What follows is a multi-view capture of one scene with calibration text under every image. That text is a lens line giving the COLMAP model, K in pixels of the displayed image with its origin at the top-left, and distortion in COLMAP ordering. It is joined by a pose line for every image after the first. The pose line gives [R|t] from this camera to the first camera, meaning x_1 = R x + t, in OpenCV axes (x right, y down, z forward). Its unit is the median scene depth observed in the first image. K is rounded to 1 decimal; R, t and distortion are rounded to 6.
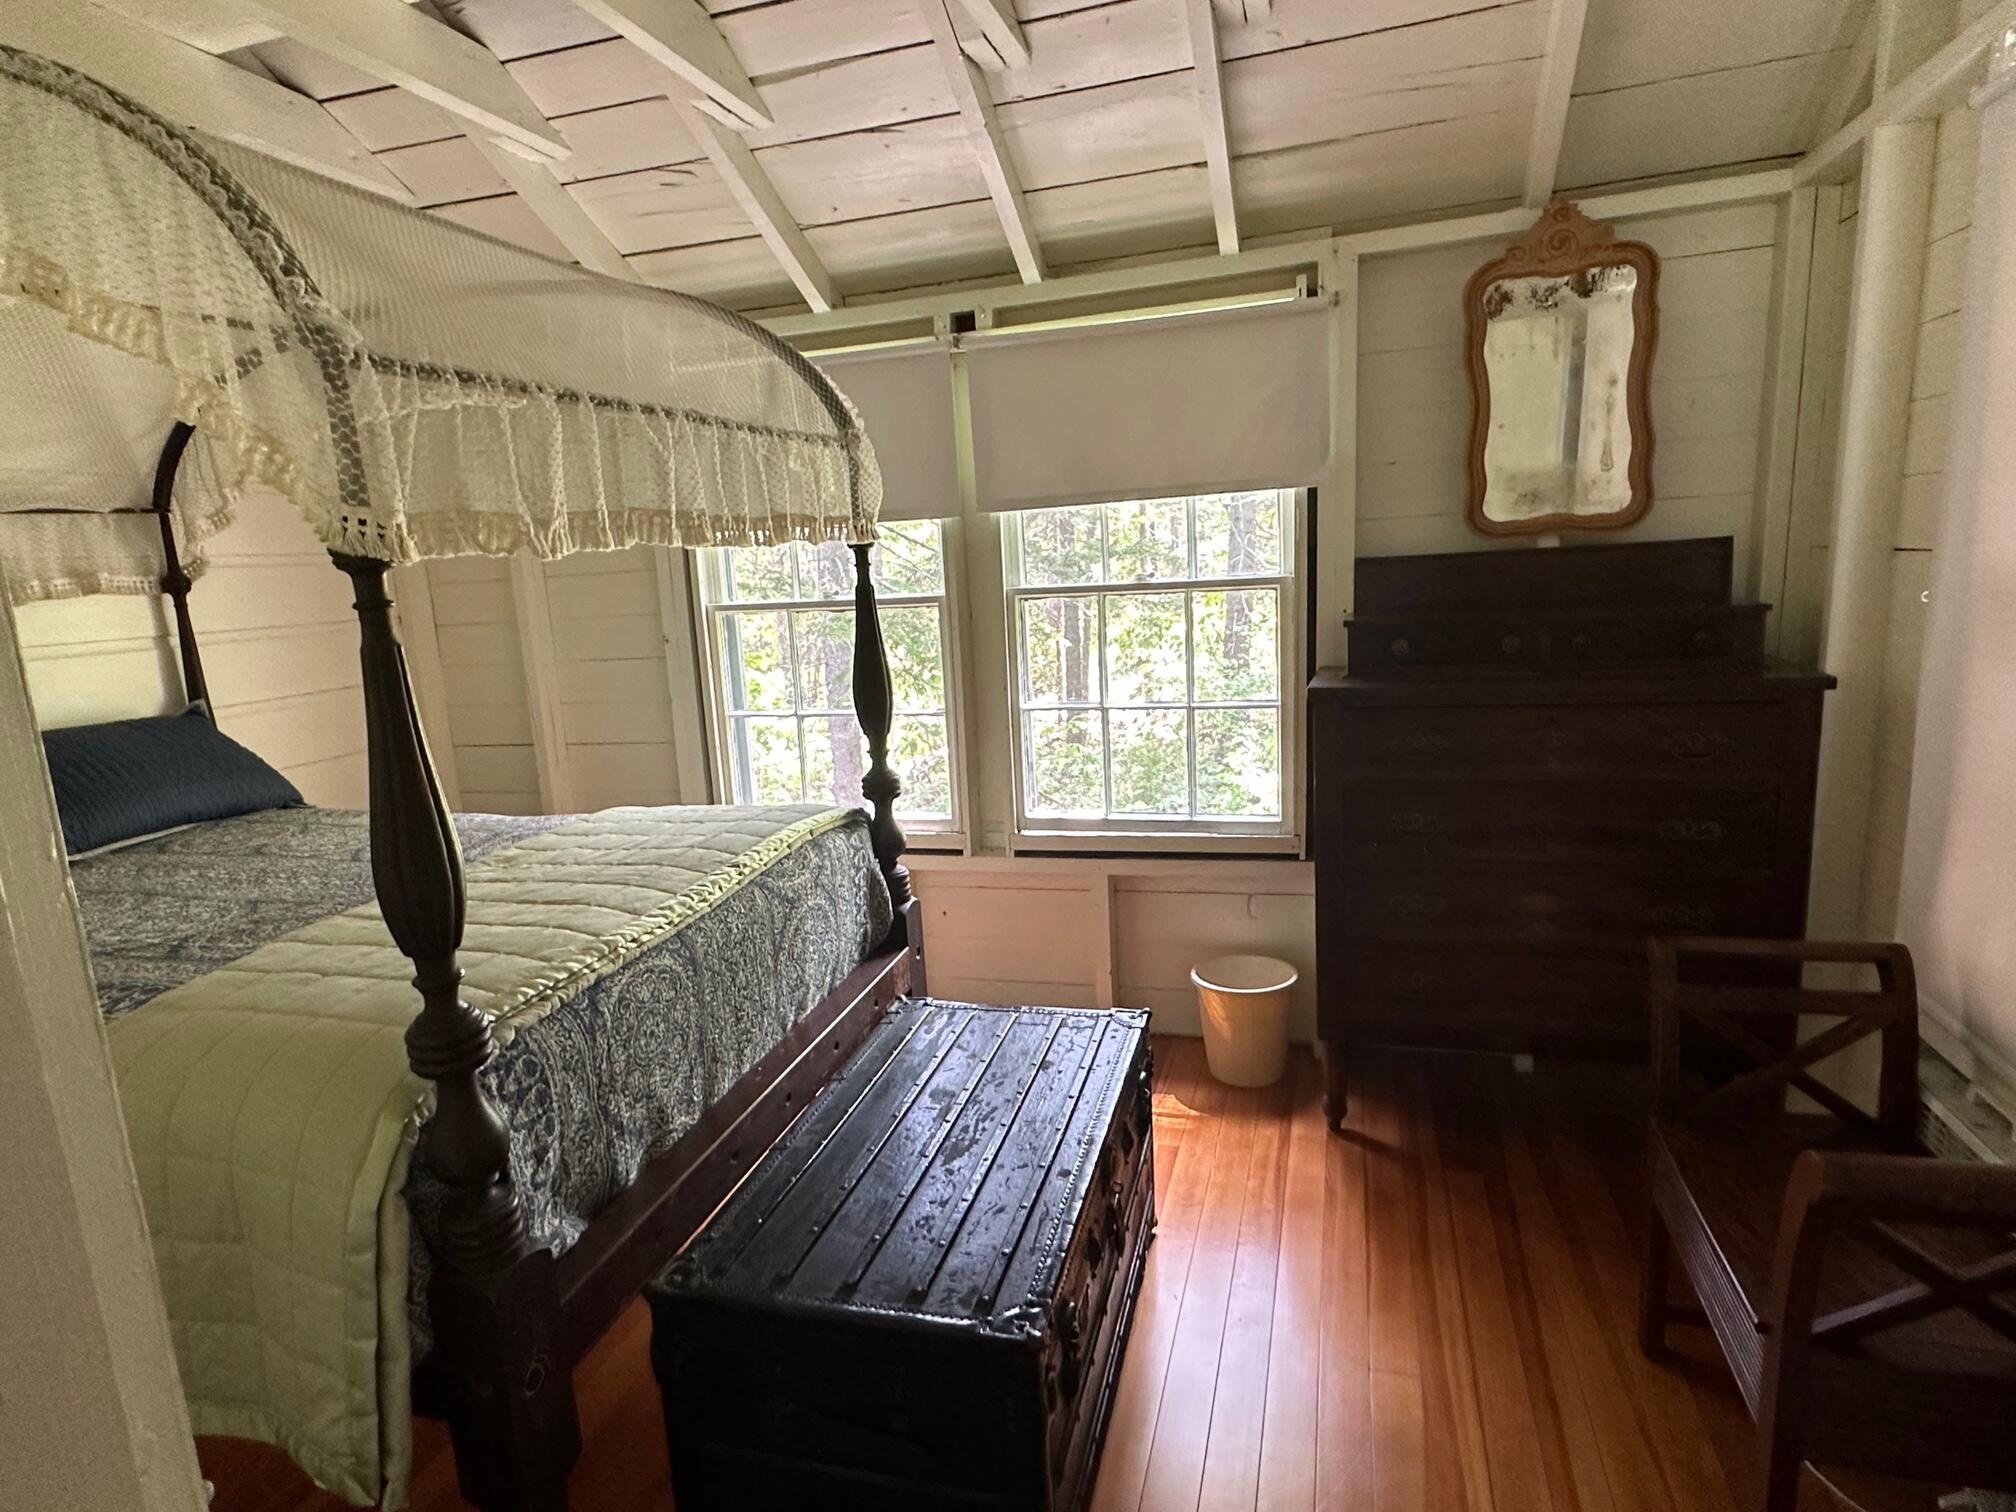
lens RADIAL K [[1113.5, 0, 994.0], [0, 1113.5, 763.8], [0, 0, 1]] dist [0.002129, 0.000700]
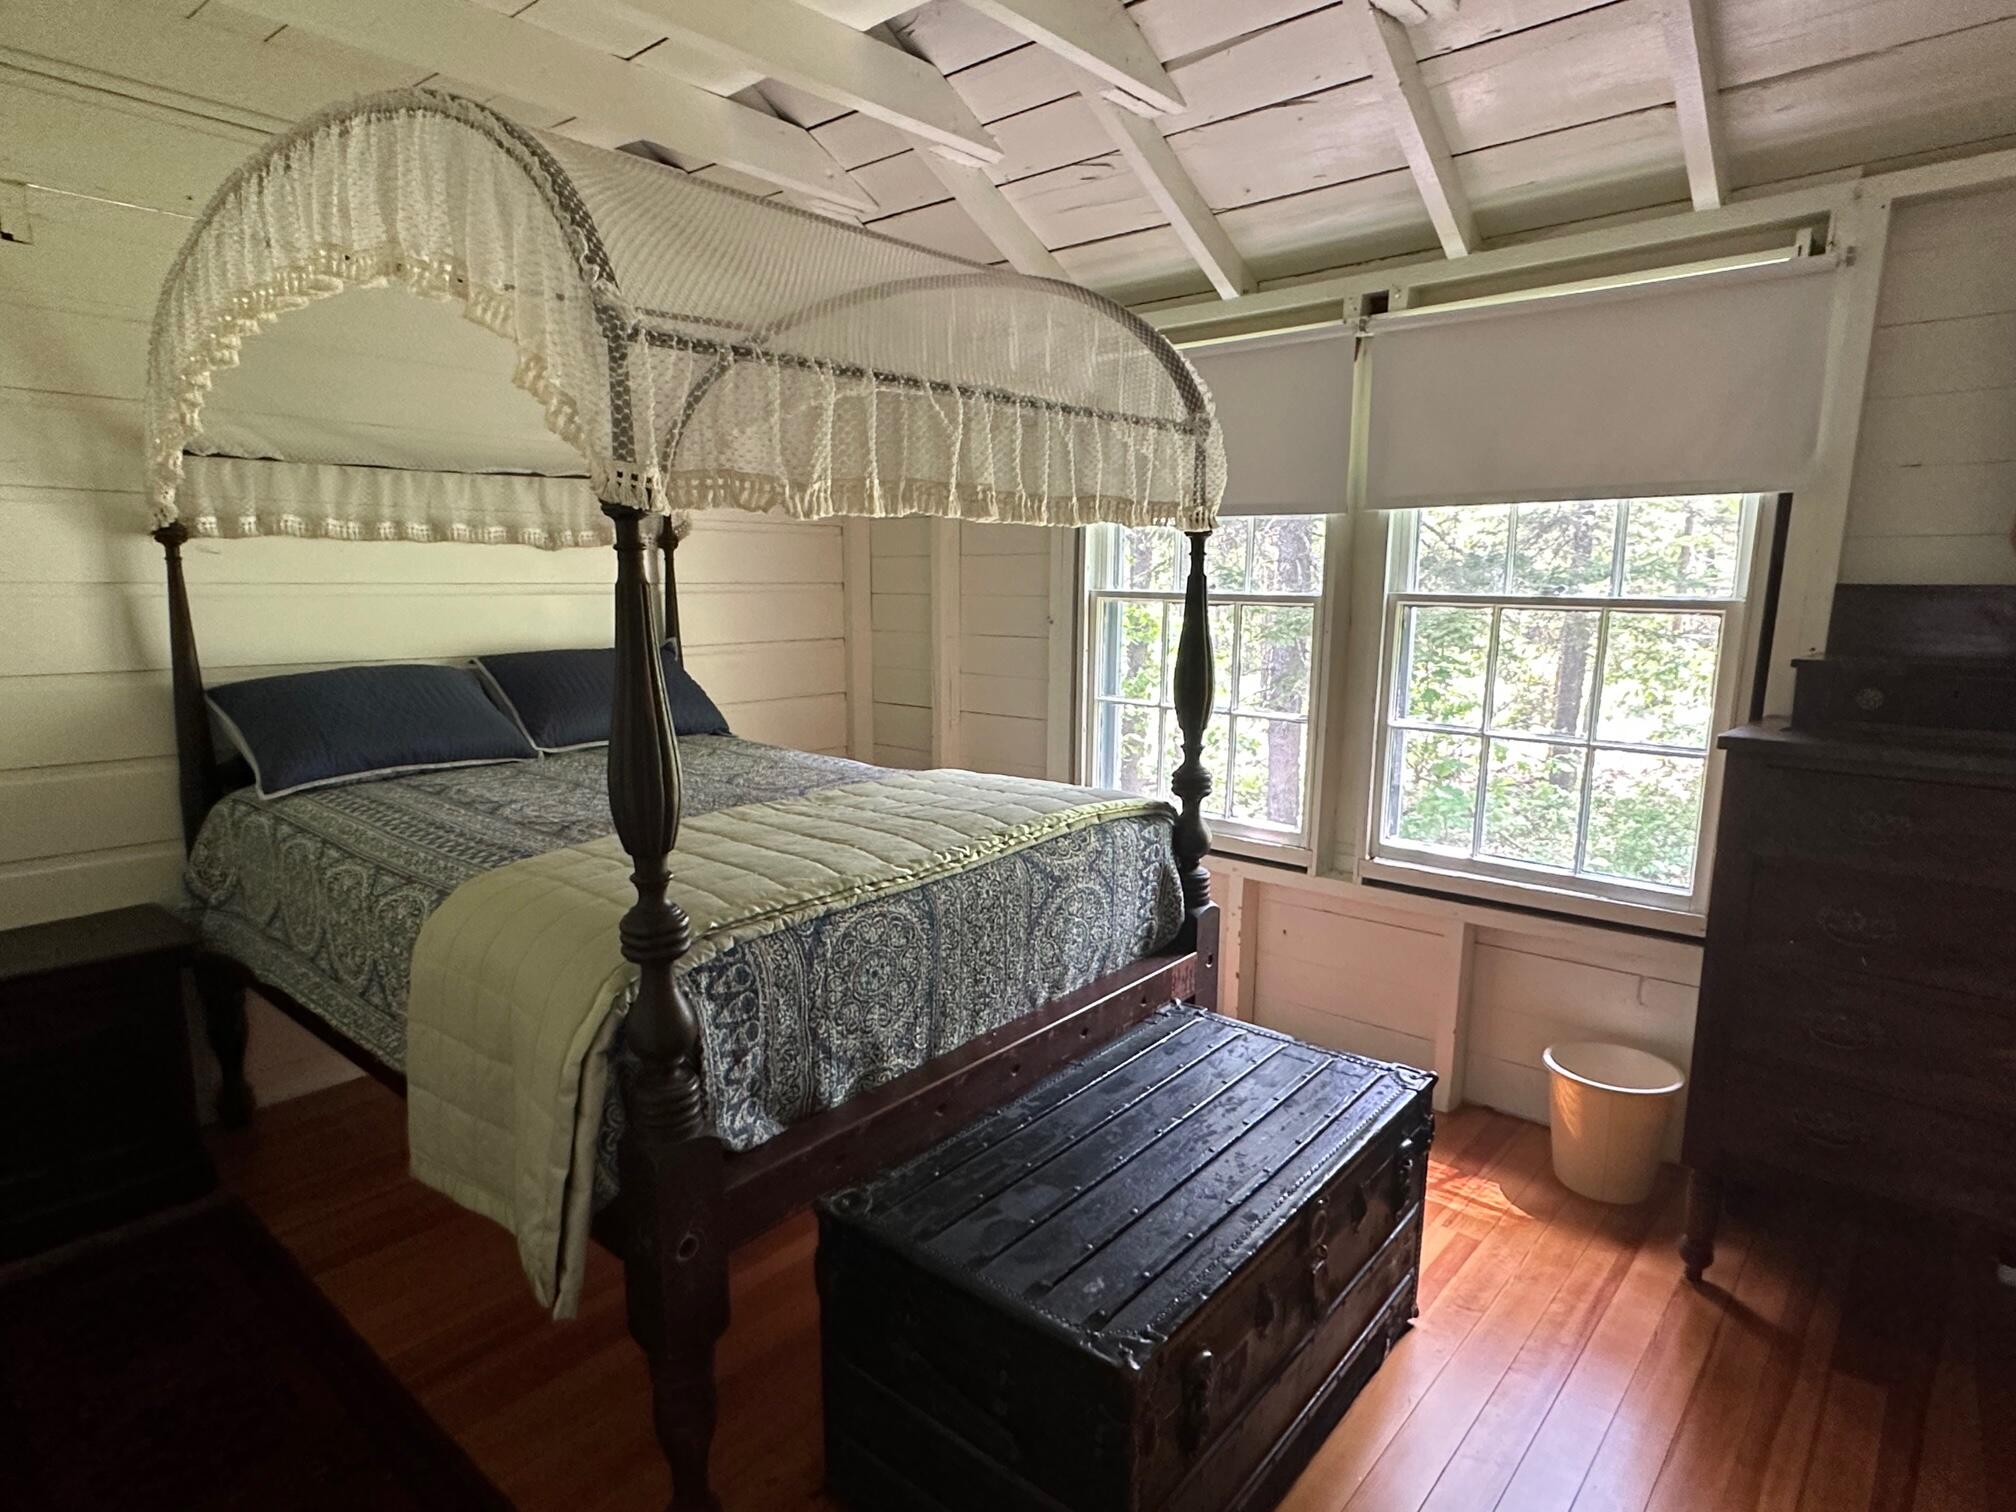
lens RADIAL K [[1113.5, 0, 994.0], [0, 1113.5, 763.8], [0, 0, 1]] dist [0.002129, 0.000700]
pose [[0.909081, 0.130832, -0.395544, 0.126519], [-0.131075, 0.991017, 0.026543, 0.000317], [0.395464, 0.027716, 0.918063, 0.041720]]
